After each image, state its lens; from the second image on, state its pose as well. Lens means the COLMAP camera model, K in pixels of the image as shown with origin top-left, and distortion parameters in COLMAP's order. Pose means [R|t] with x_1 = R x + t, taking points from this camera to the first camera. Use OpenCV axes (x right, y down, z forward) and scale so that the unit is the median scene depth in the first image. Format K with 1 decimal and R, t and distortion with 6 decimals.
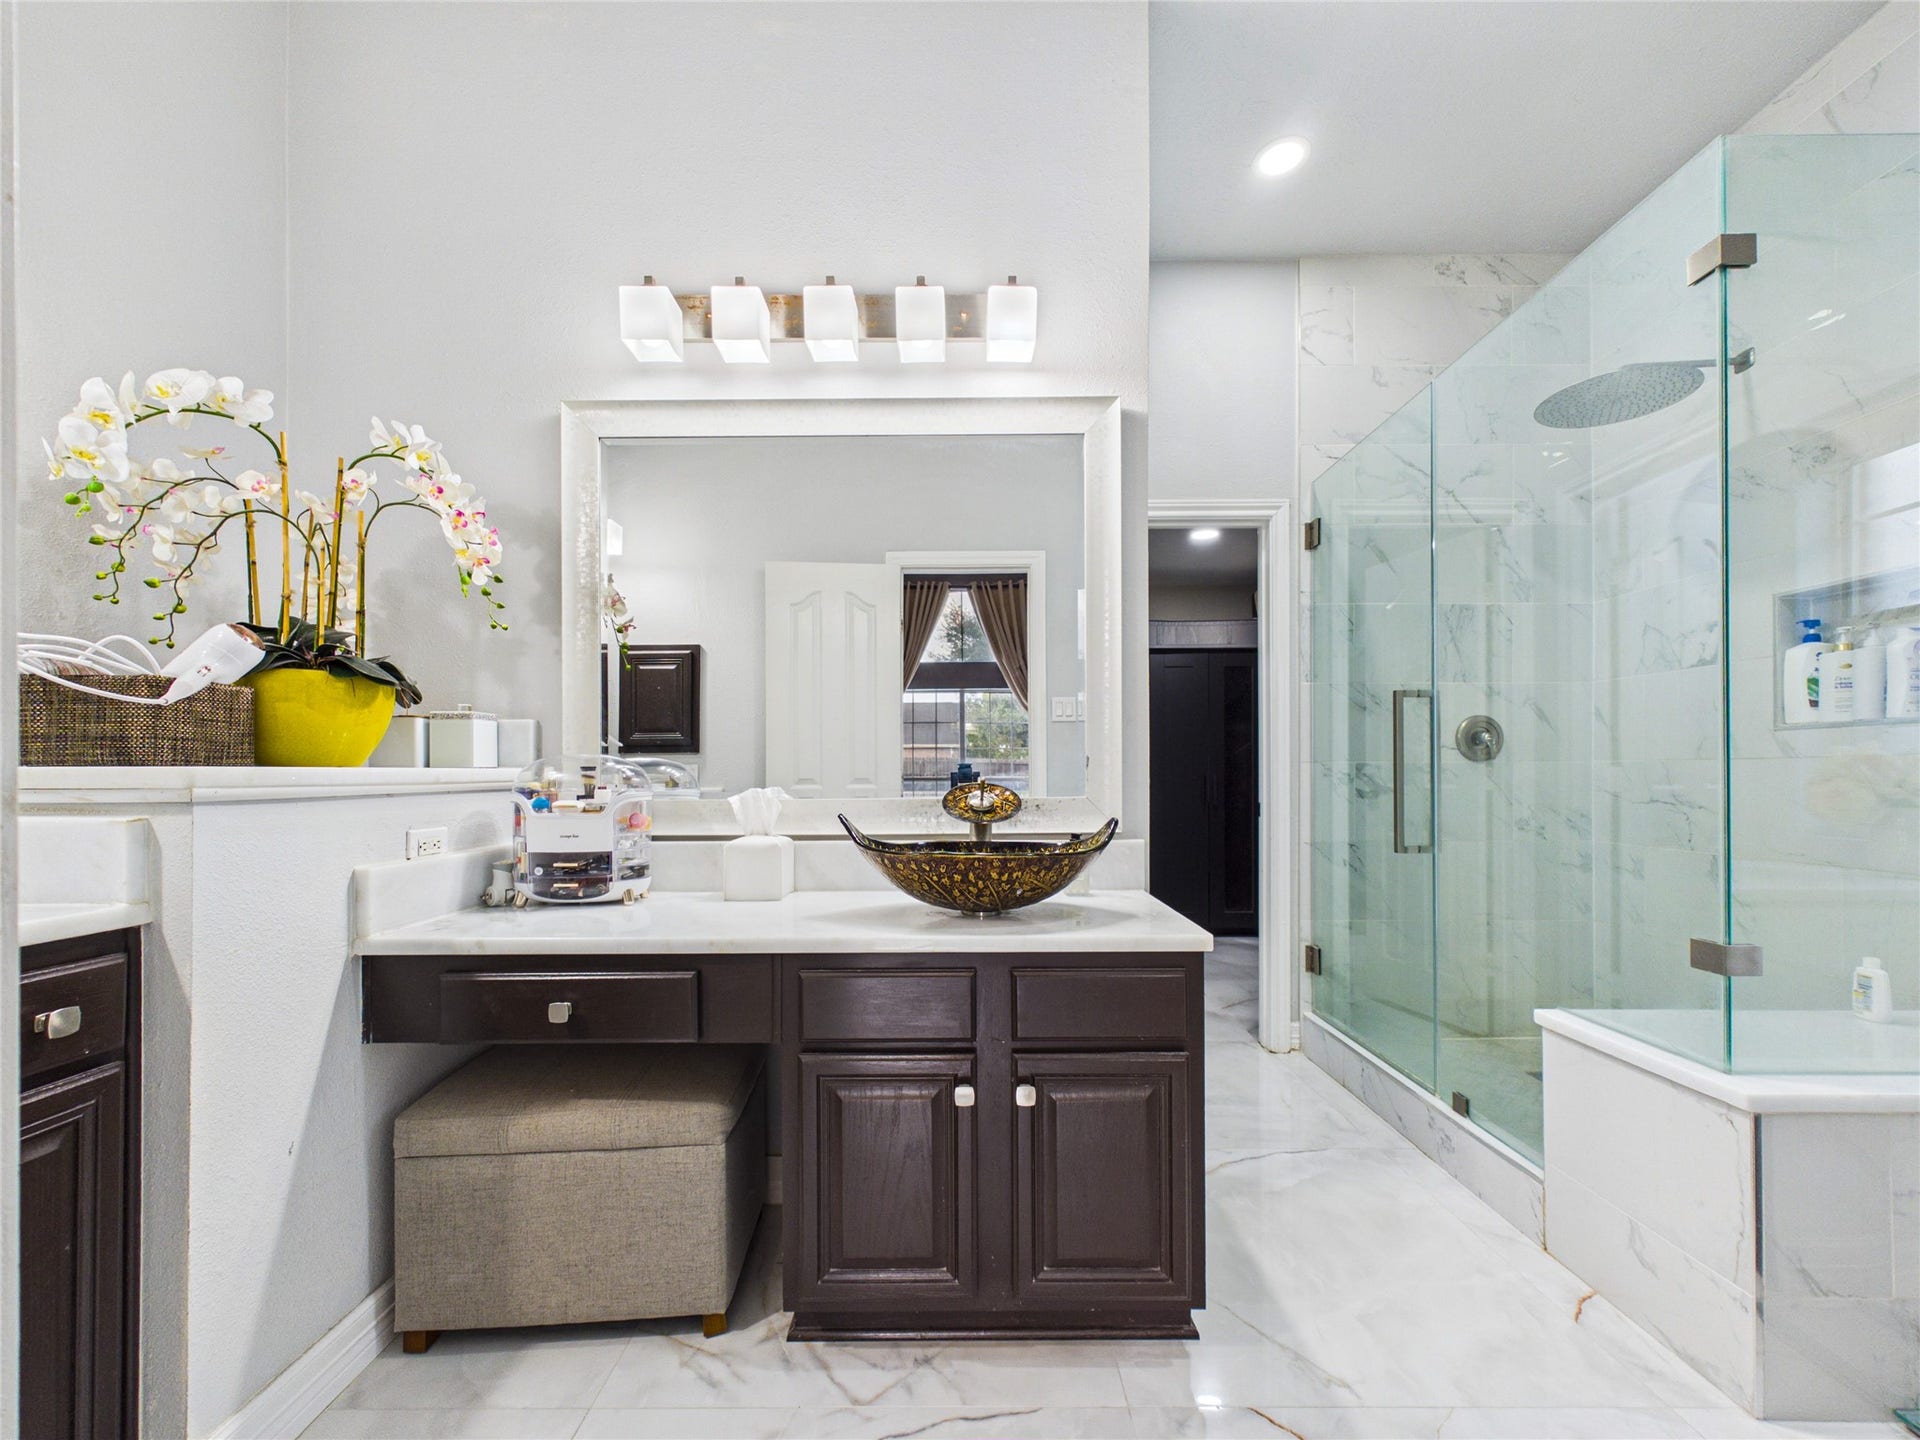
lens RADIAL K [[771.5, 0, 958.4], [0, 771.5, 777.3], [0, 0, 1]] dist [0.001016, -0.000013]
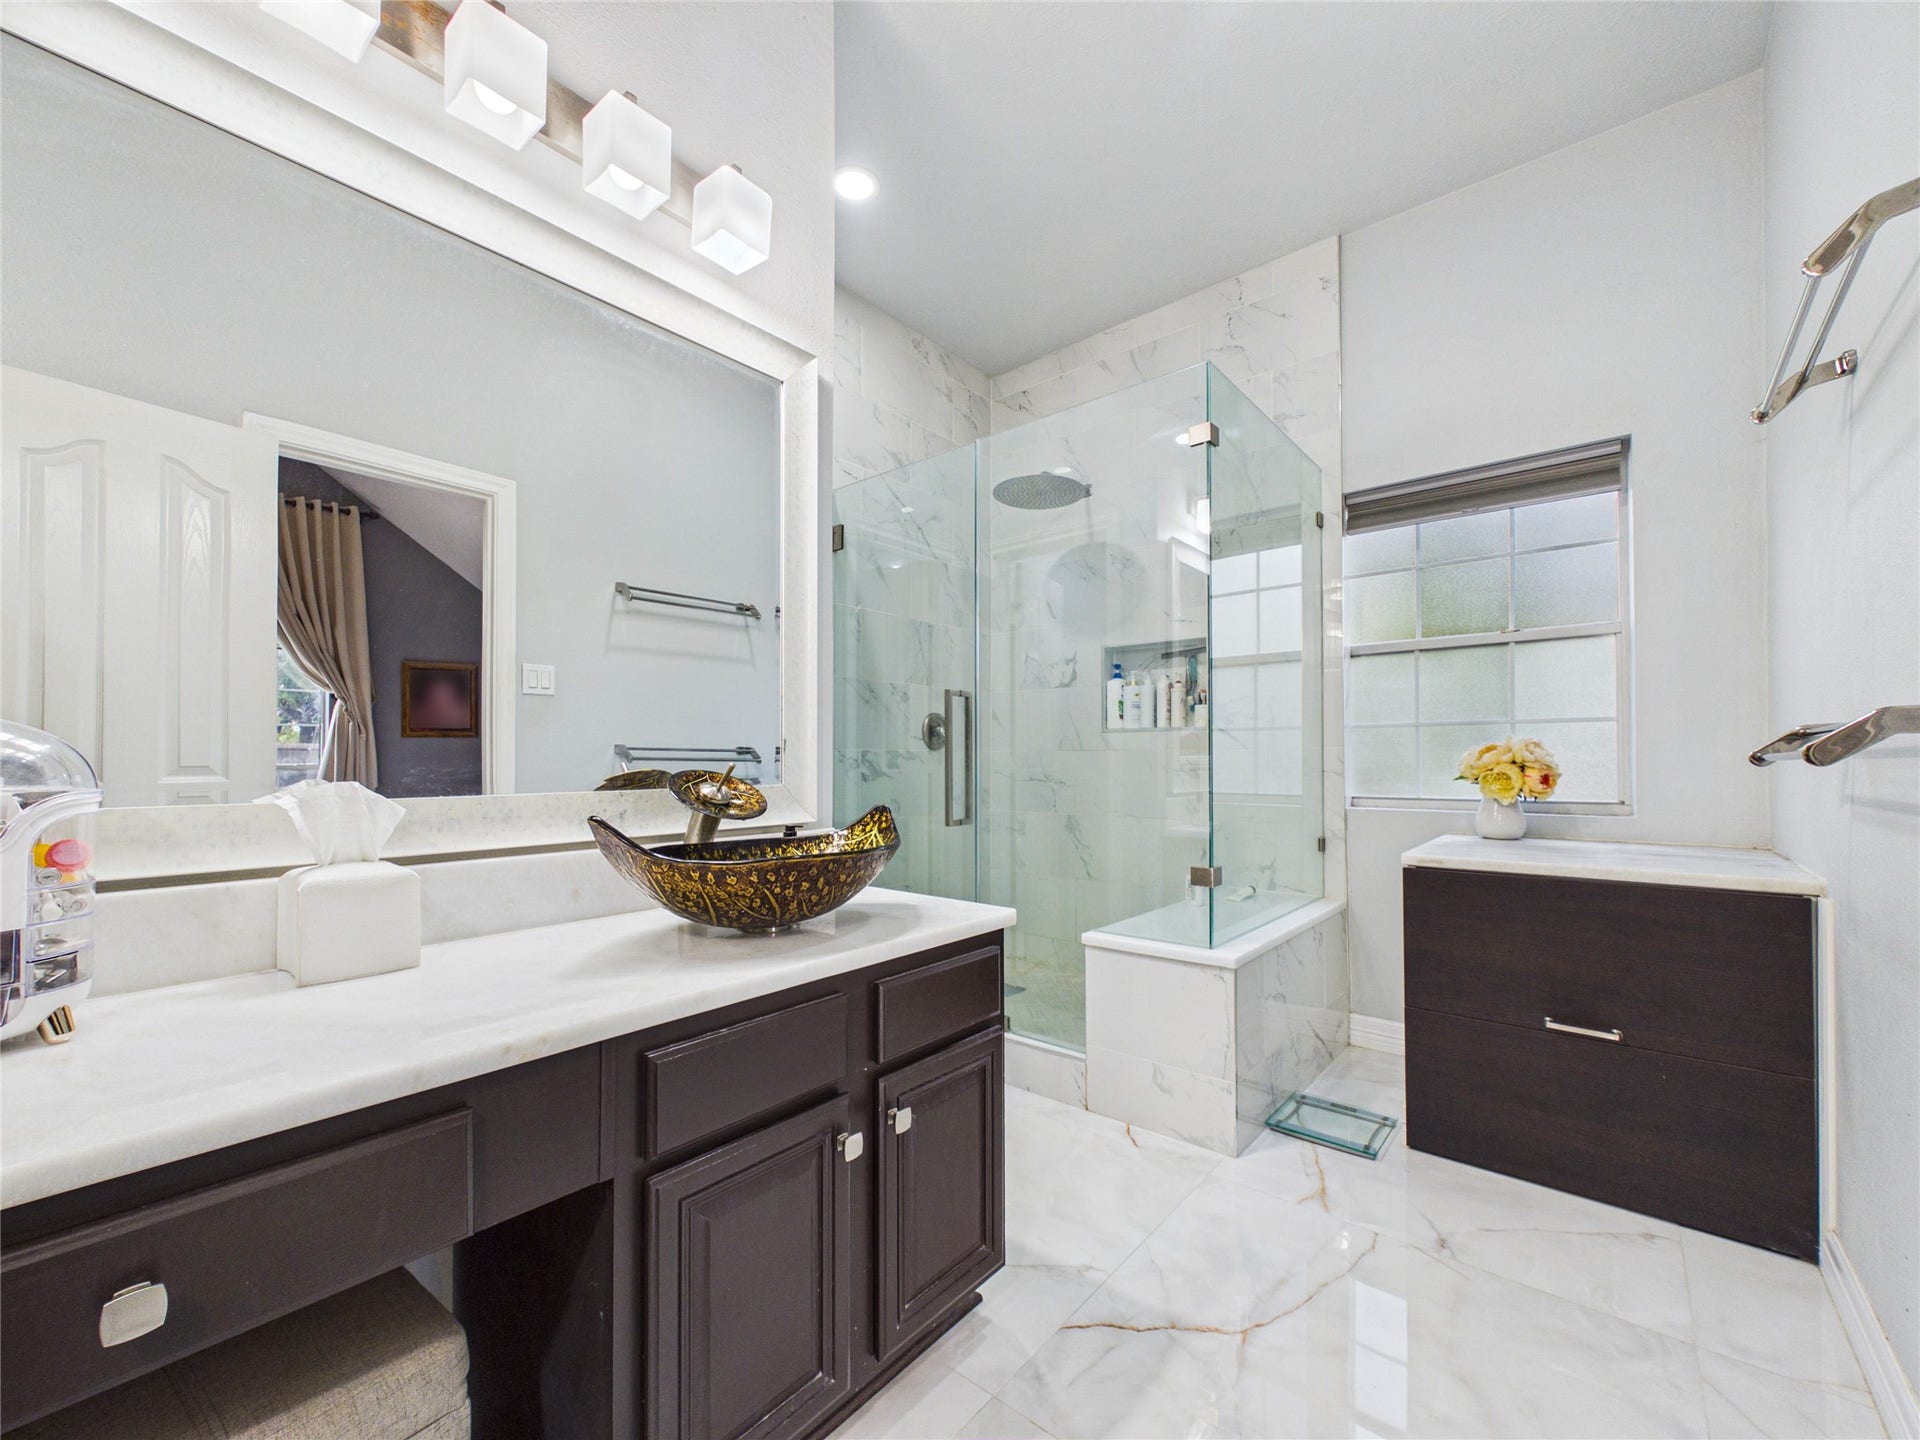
lens RADIAL K [[773.6, 0, 962.3], [0, 773.6, 754.6], [0, 0, 1]] dist [0.001494, 0.000352]
pose [[0.641017, 0.007730, 0.767488, -0.412445], [0.001539, 0.999934, -0.011357, 0.001185], [-0.767525, 0.008461, 0.640963, 0.275385]]
